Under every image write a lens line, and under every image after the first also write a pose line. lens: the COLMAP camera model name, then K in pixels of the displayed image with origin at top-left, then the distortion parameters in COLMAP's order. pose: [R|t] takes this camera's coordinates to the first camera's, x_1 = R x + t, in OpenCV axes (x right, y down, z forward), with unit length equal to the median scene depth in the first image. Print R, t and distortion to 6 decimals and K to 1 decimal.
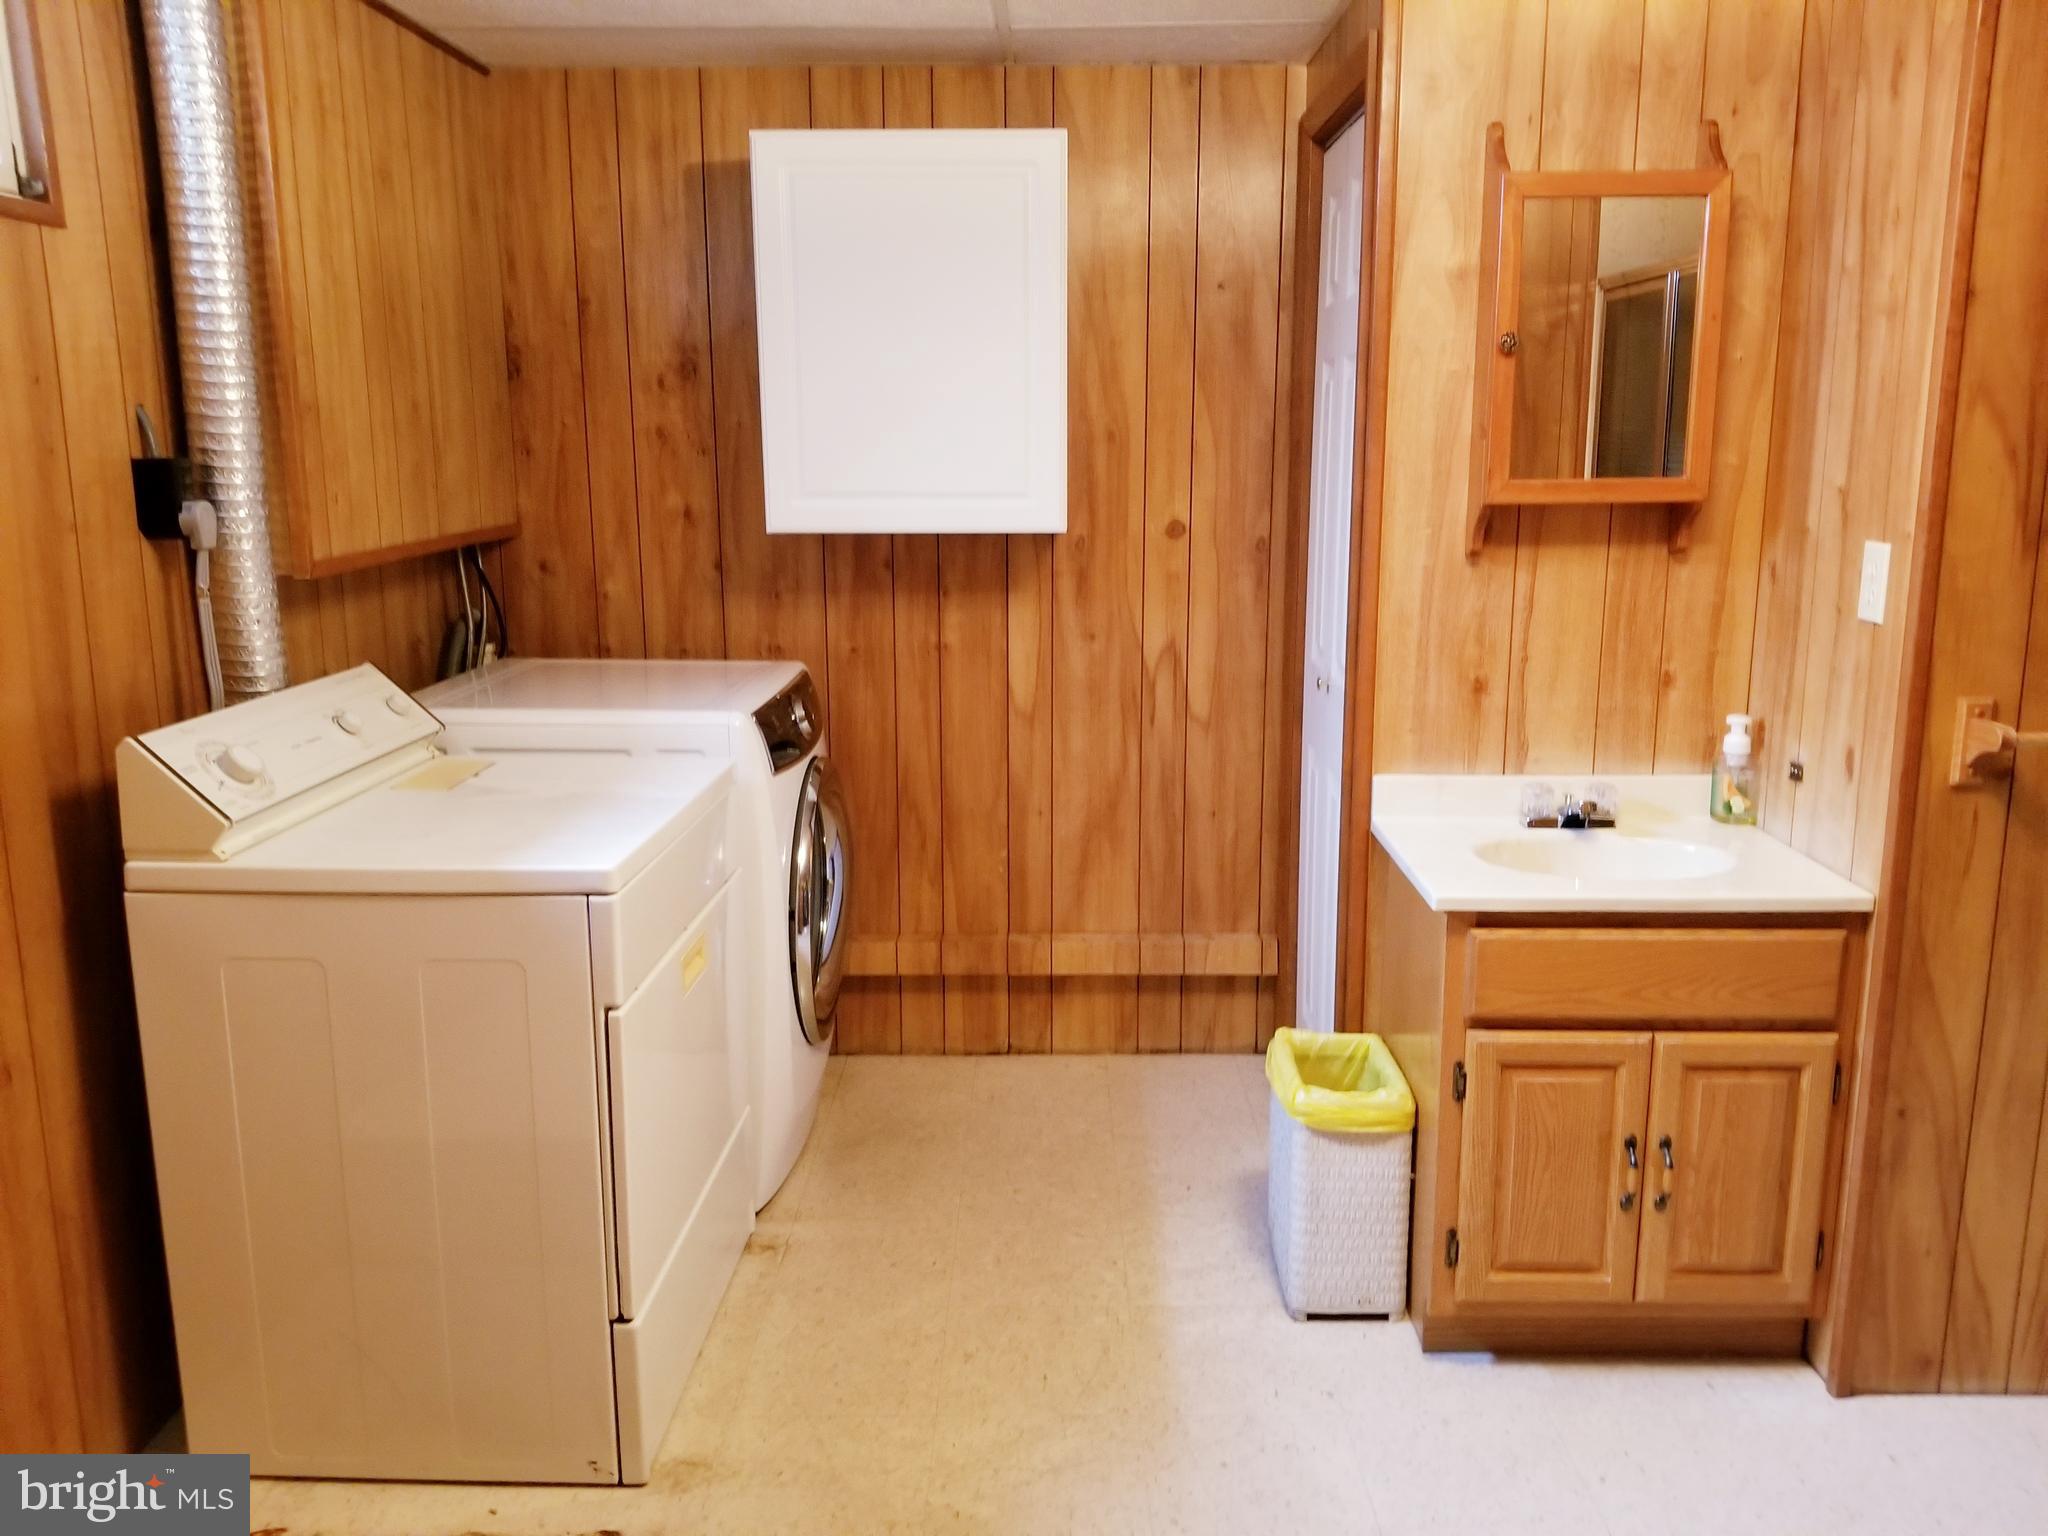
lens RADIAL K [[1534.8, 0, 1053.2], [0, 1534.8, 729.8], [0, 0, 1]] dist [0.007788, -0.053829]
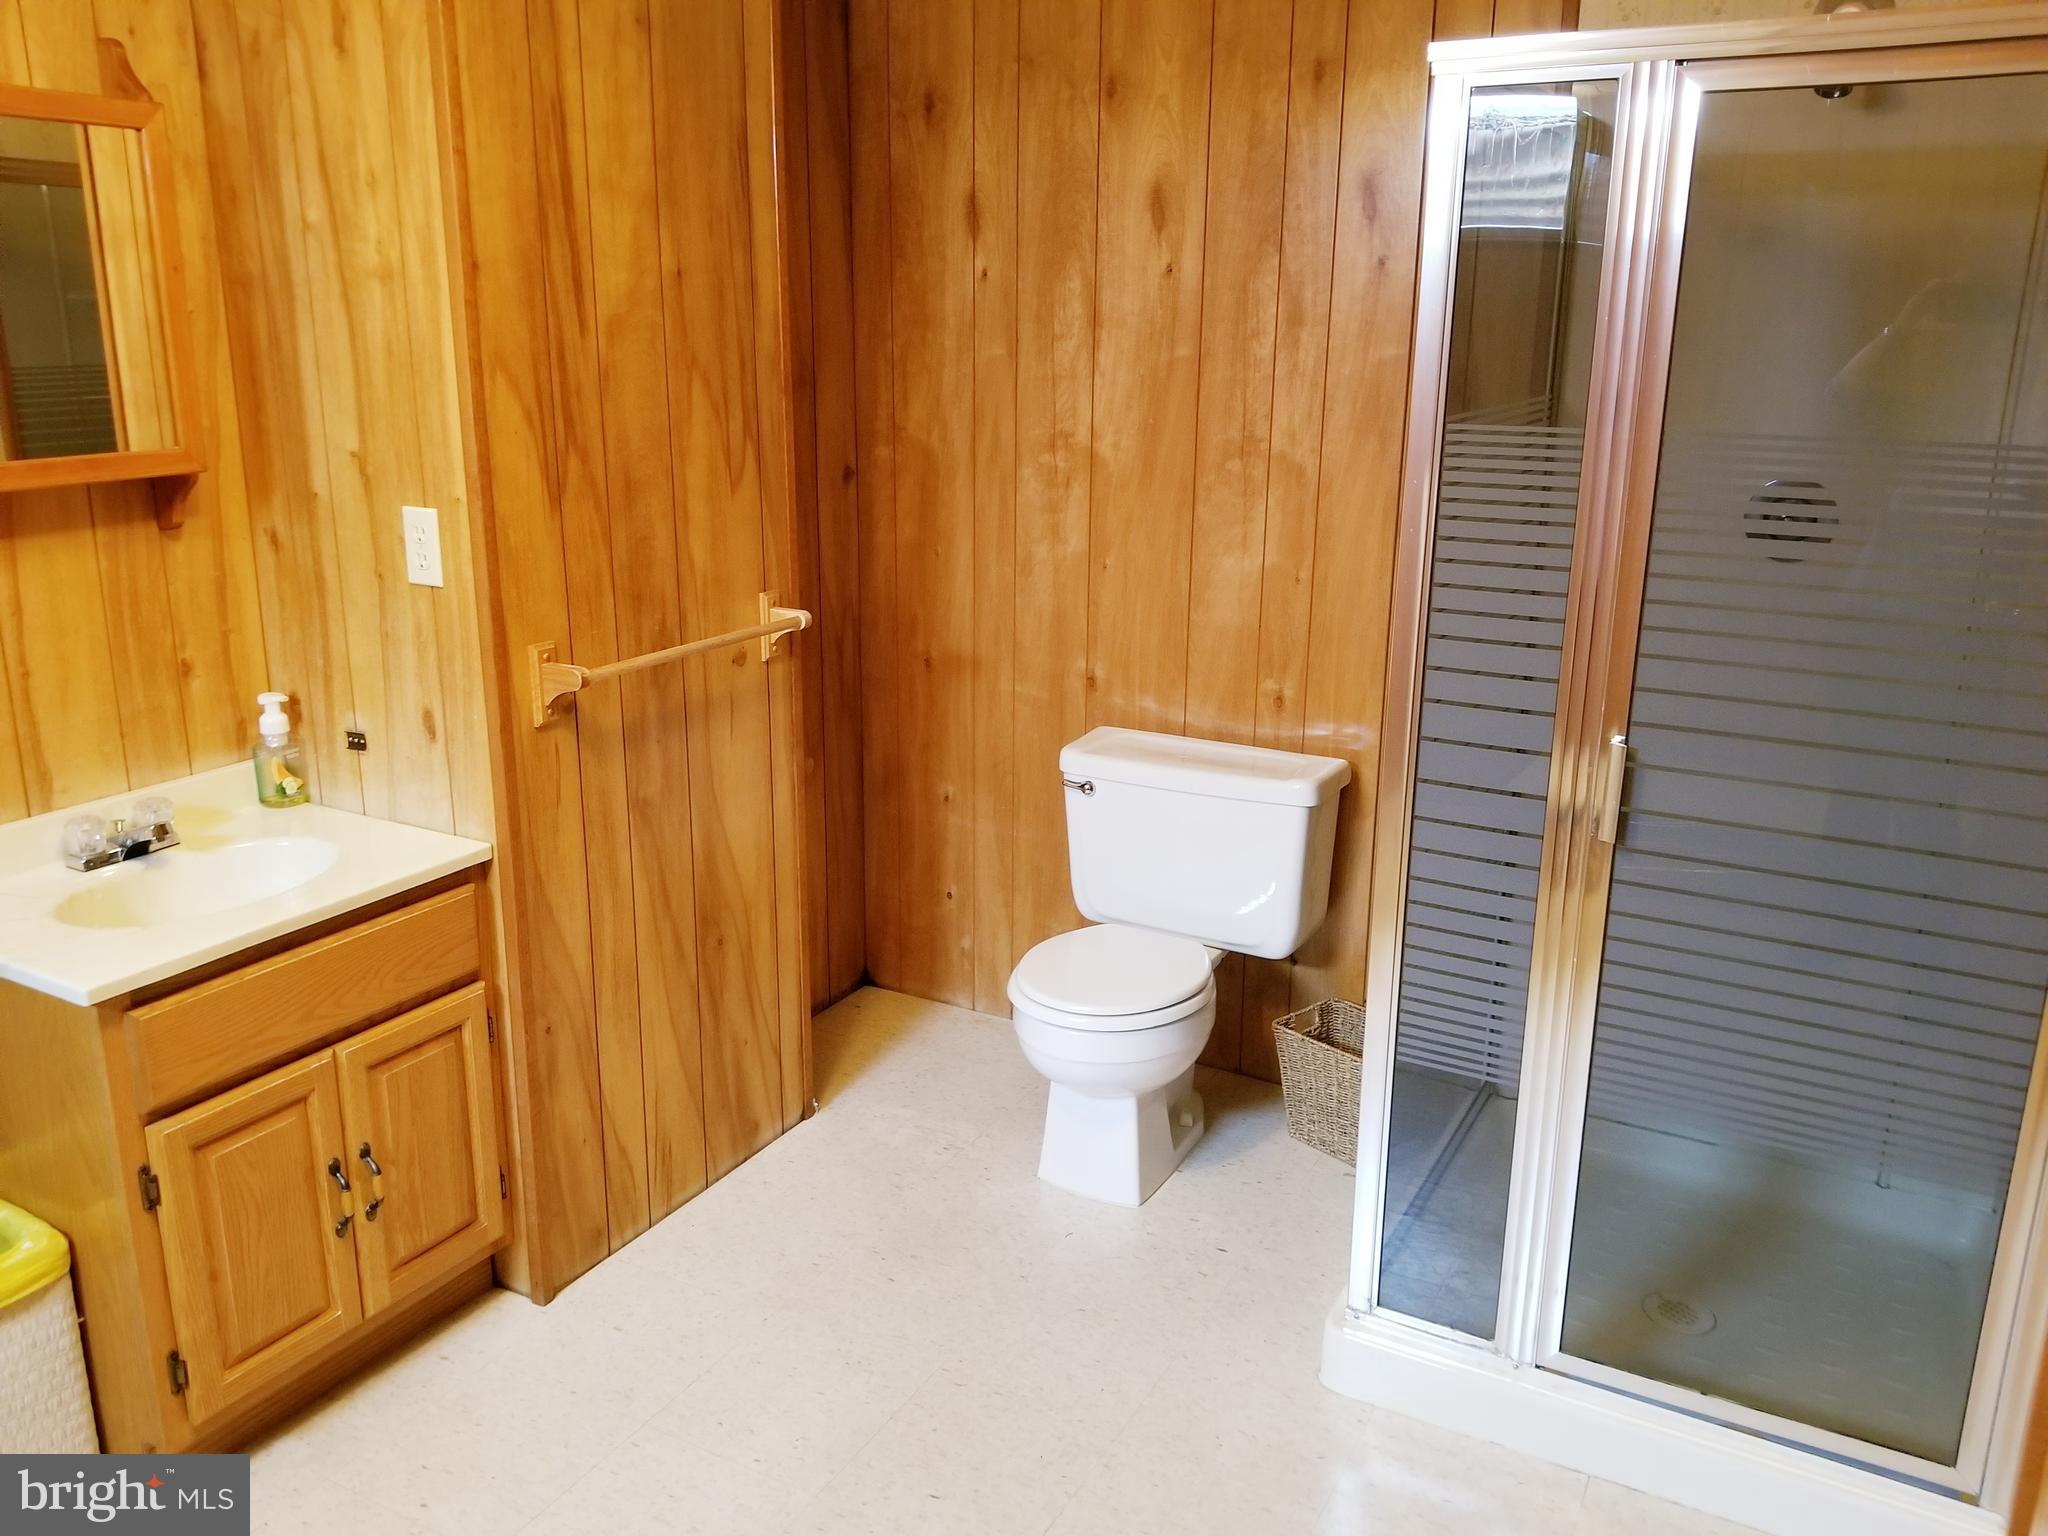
lens RADIAL K [[1534.8, 0, 1053.2], [0, 1534.8, 729.8], [0, 0, 1]] dist [0.007788, -0.053829]
pose [[0.476018, -0.205356, 0.855123, -0.156827], [0.153286, 0.976845, 0.149259, -0.063235], [-0.865974, 0.060029, 0.496474, 0.133970]]
